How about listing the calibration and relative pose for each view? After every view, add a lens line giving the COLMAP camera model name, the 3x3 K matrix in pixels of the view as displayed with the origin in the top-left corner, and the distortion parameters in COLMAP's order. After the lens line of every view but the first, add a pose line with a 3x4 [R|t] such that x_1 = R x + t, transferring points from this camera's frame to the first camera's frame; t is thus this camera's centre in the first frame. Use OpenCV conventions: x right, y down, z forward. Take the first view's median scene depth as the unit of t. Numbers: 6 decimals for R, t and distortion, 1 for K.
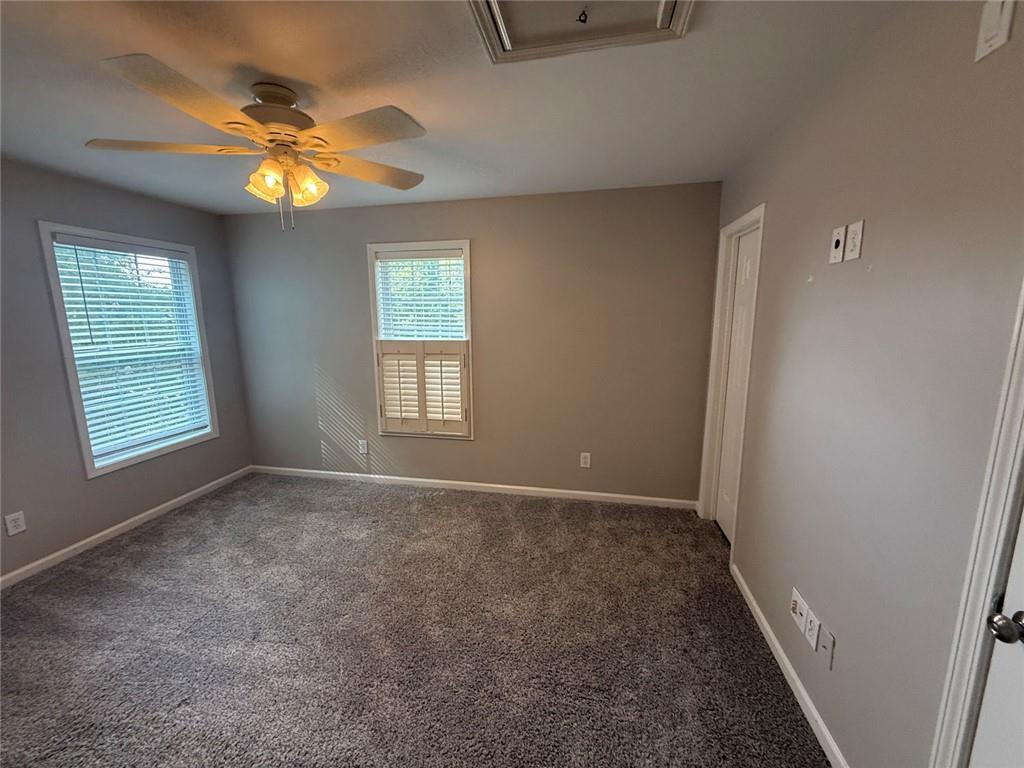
lens RADIAL K [[410.9, 0, 508.2], [0, 410.9, 387.6], [0, 0, 1]] dist [0.009724, -0.000826]
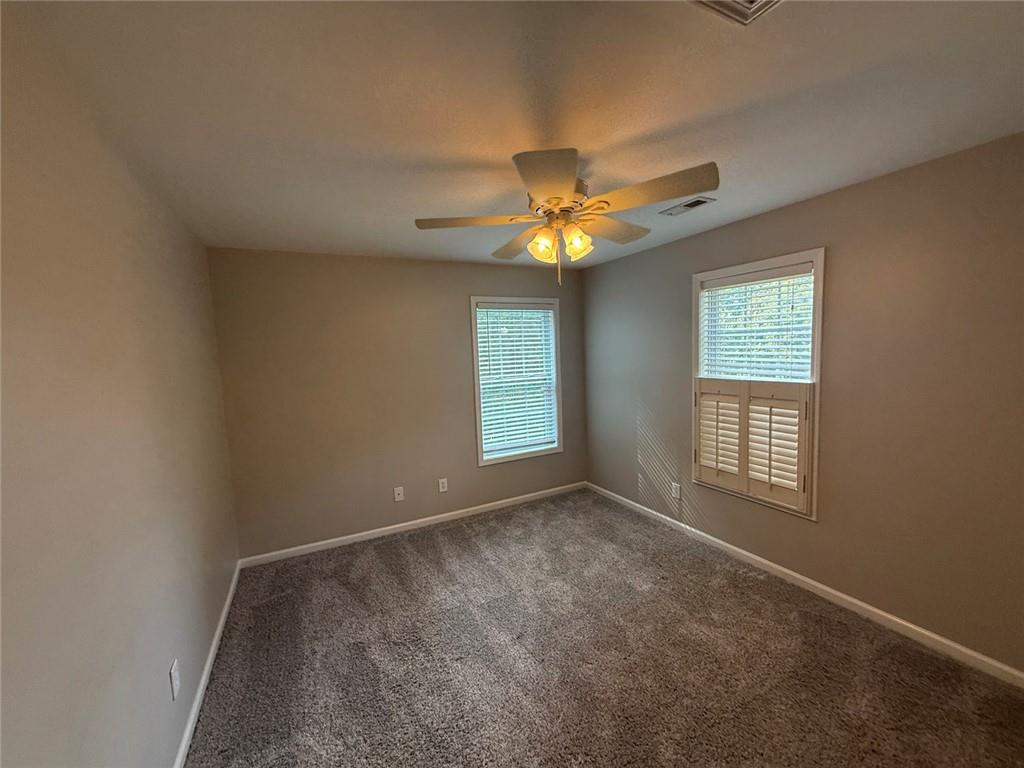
lens RADIAL K [[410.9, 0, 511.2], [0, 410.9, 386.6], [0, 0, 1]] dist [0.009724, -0.000826]
pose [[0.628007, 0.057415, -0.776087, 0.136154], [-0.105619, 0.994335, -0.011906, -0.044203], [0.771007, 0.089446, 0.630514, 0.123107]]
